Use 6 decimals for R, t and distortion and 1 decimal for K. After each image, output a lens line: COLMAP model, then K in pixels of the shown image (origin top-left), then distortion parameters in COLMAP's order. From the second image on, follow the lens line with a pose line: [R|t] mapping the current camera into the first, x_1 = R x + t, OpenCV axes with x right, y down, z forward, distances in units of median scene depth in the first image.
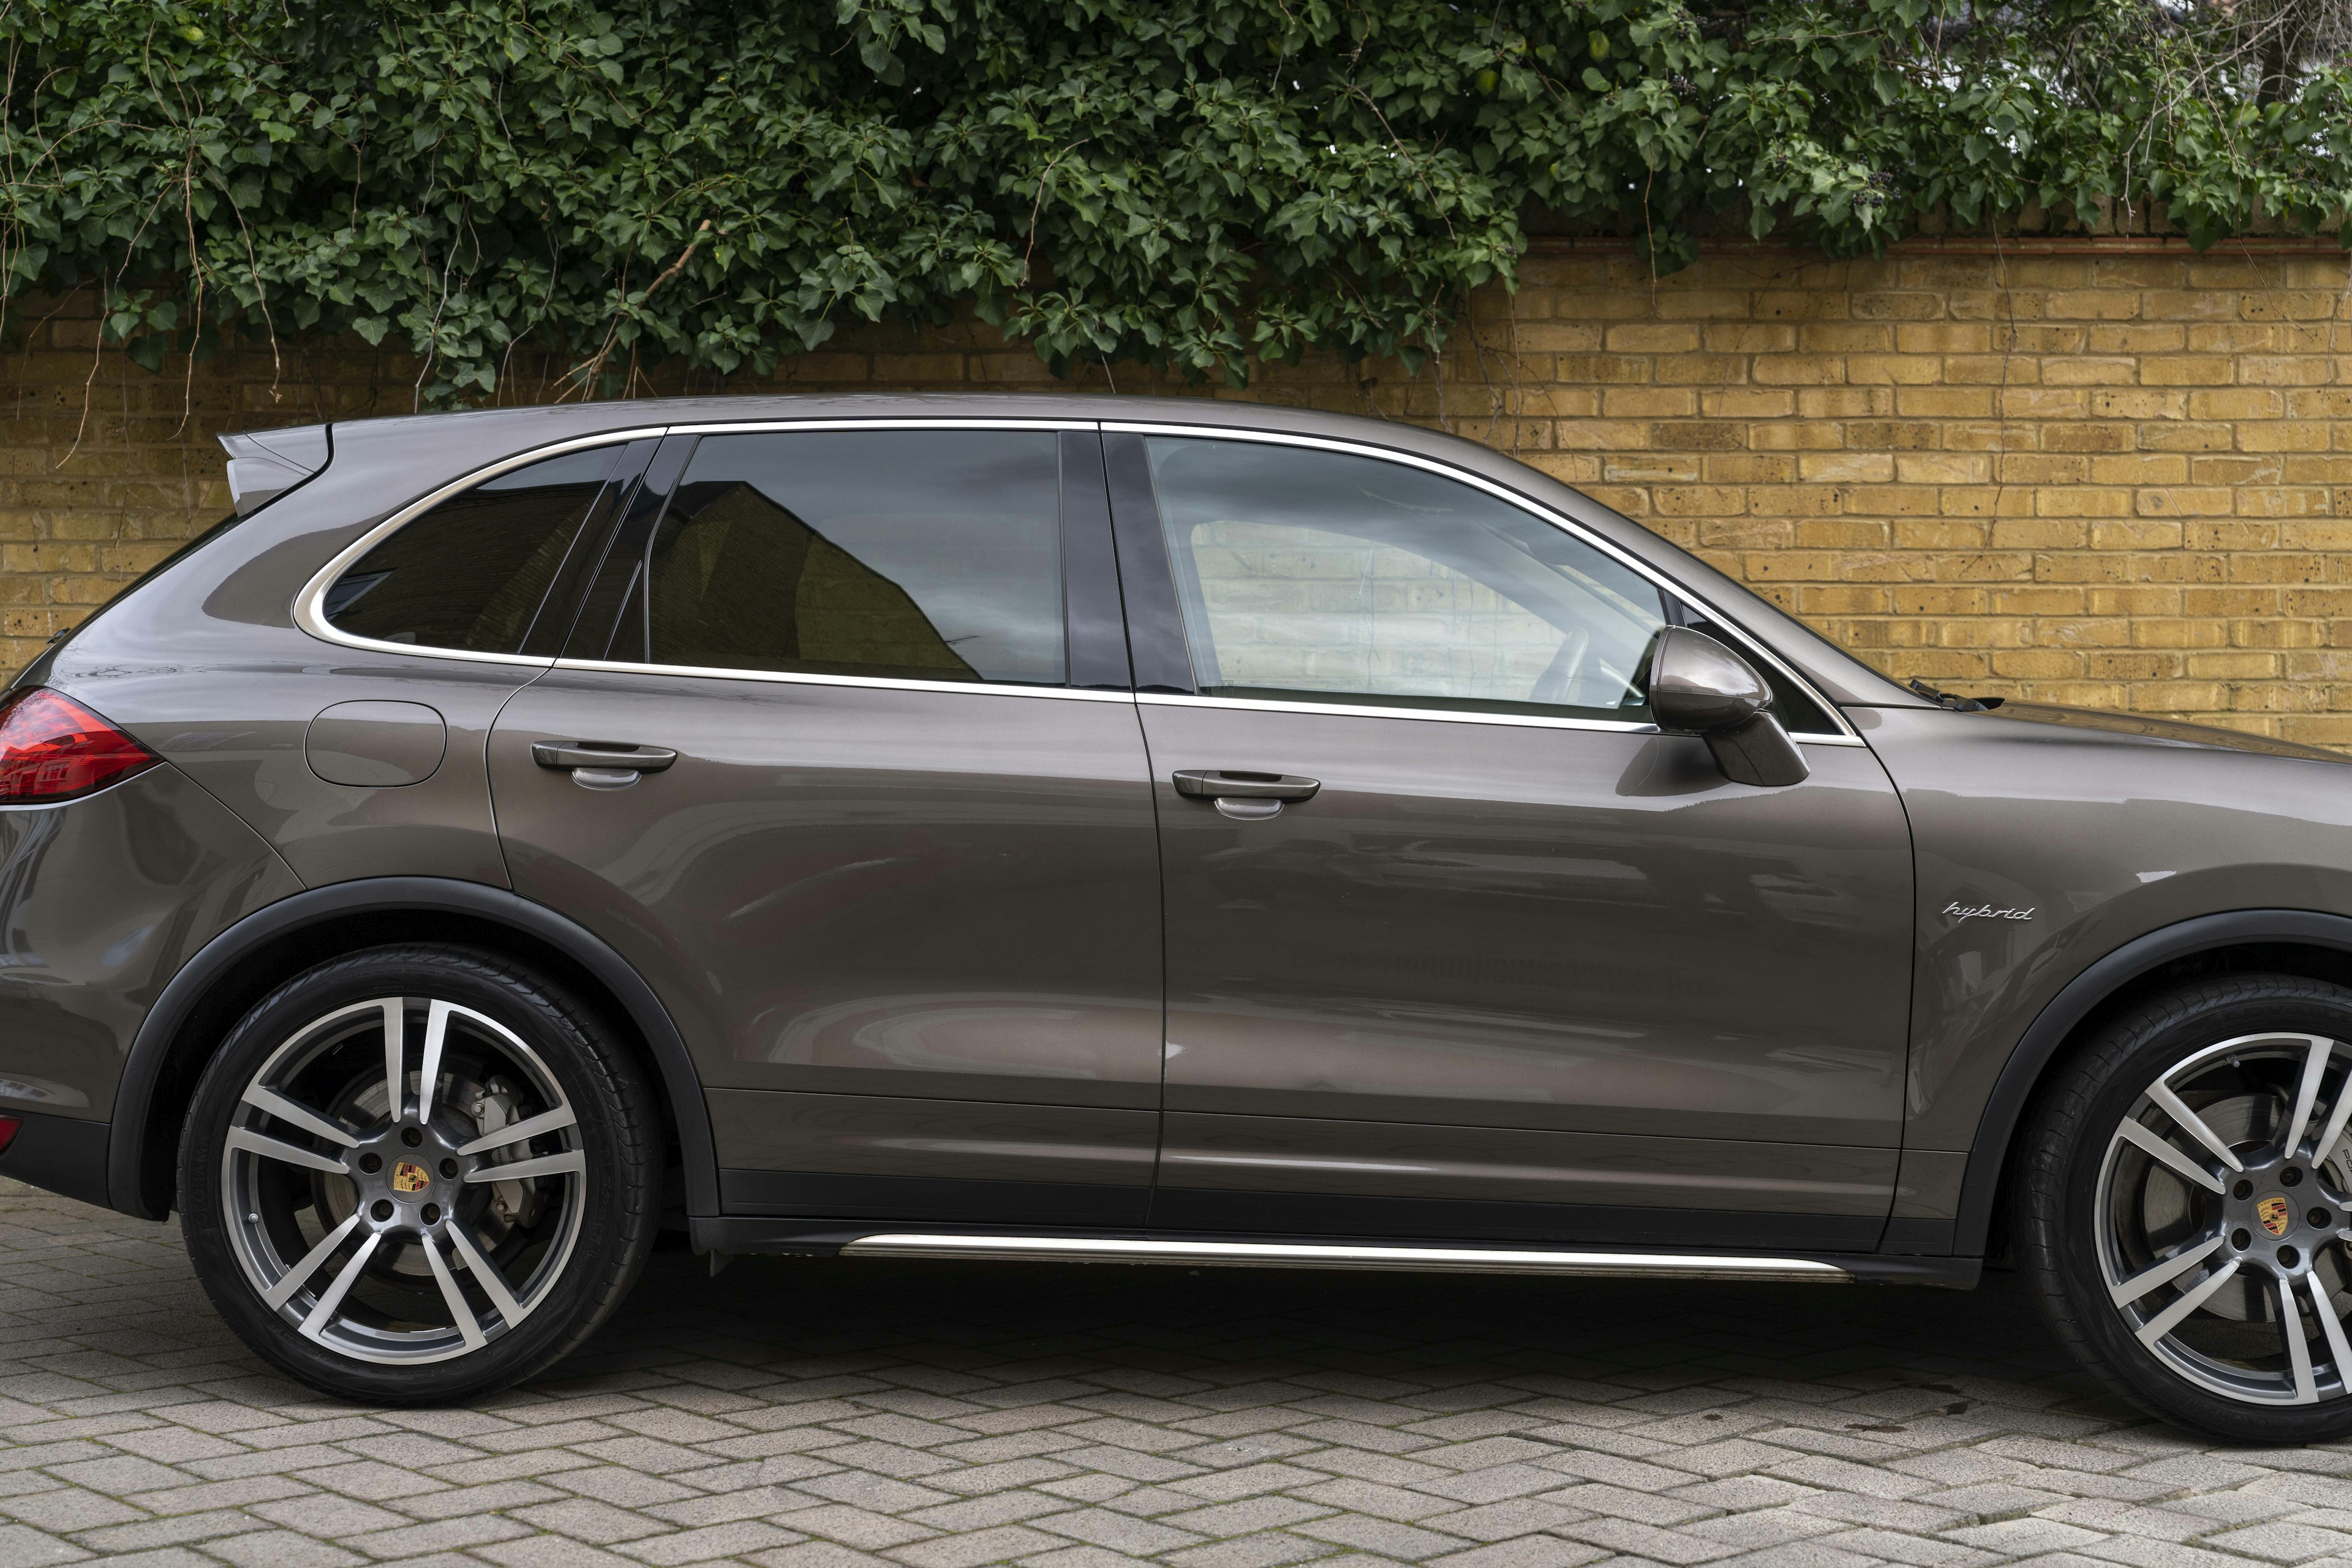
lens RADIAL K [[3363.4, 0, 1196.5], [0, 3363.4, 797.0], [0, 0, 1]] dist [0.017076, 0.000000]
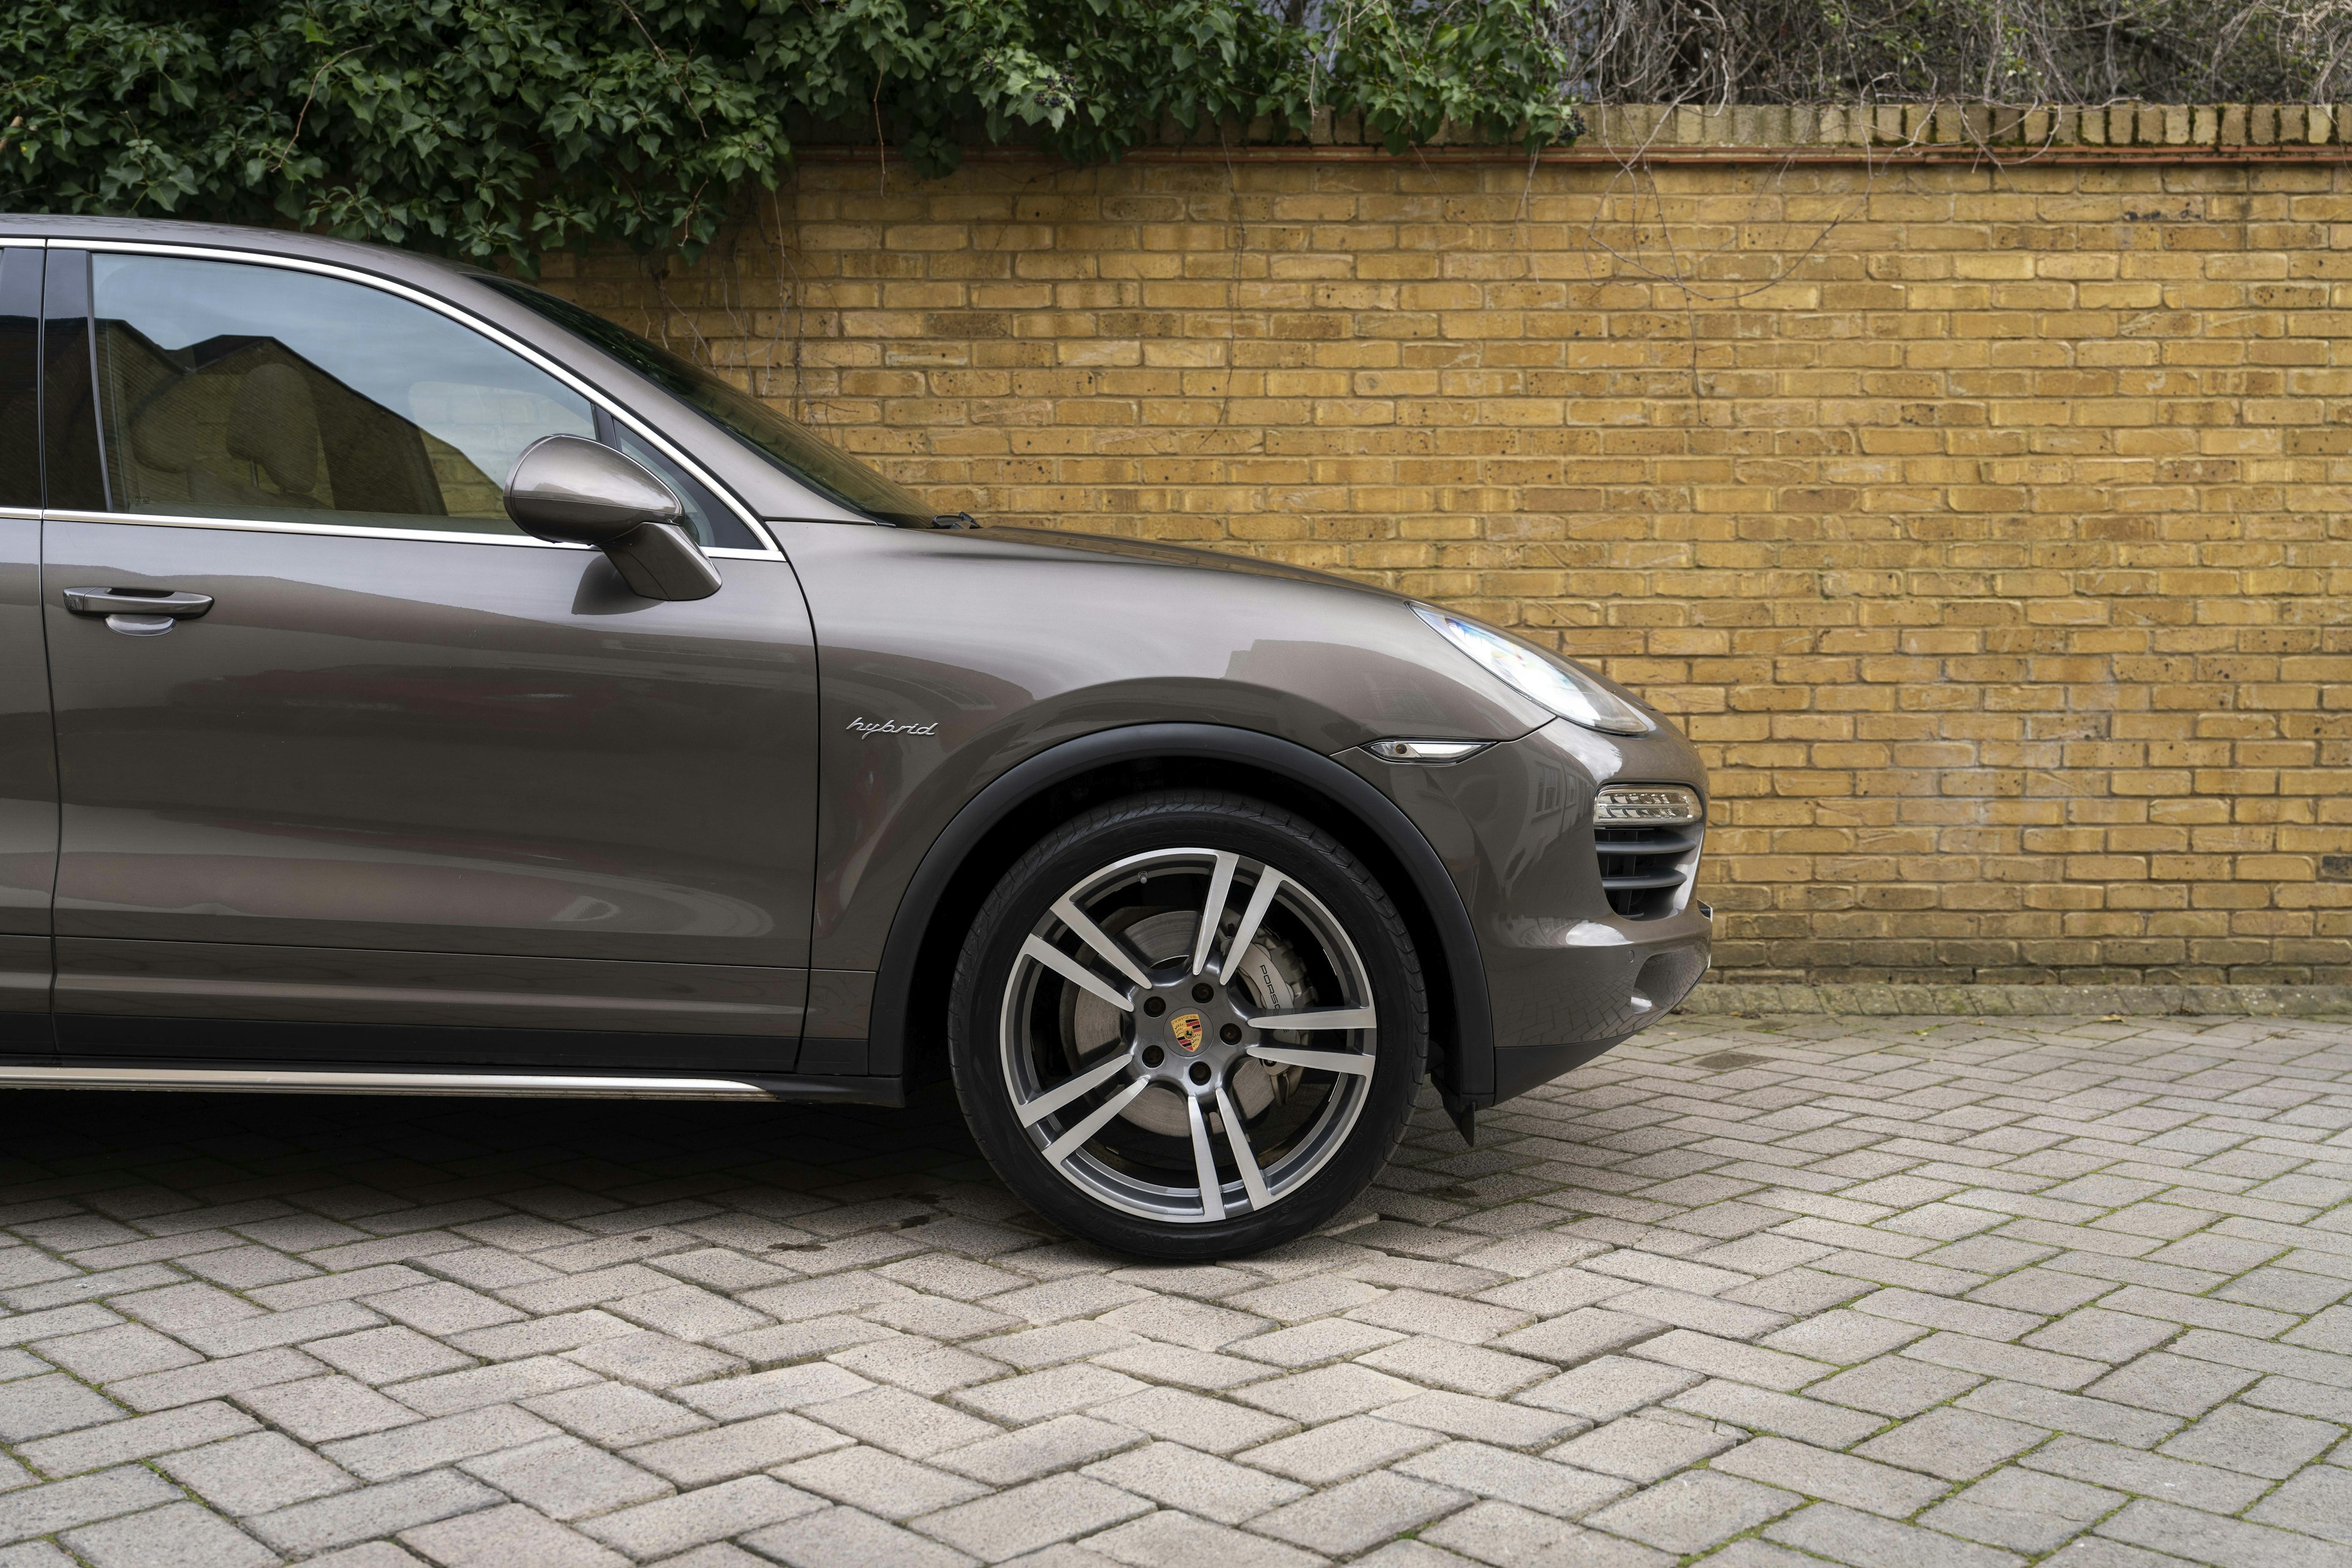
lens RADIAL K [[2307.6, 0, 1184.6], [0, 2307.6, 795.6], [0, 0, 1]] dist [0.005805, 0.000000]
pose [[0.999762, -0.006262, 0.020903, 0.212300], [0.005330, 0.999002, 0.044353, 0.017050], [-0.021160, -0.044231, 0.998797, 0.226210]]
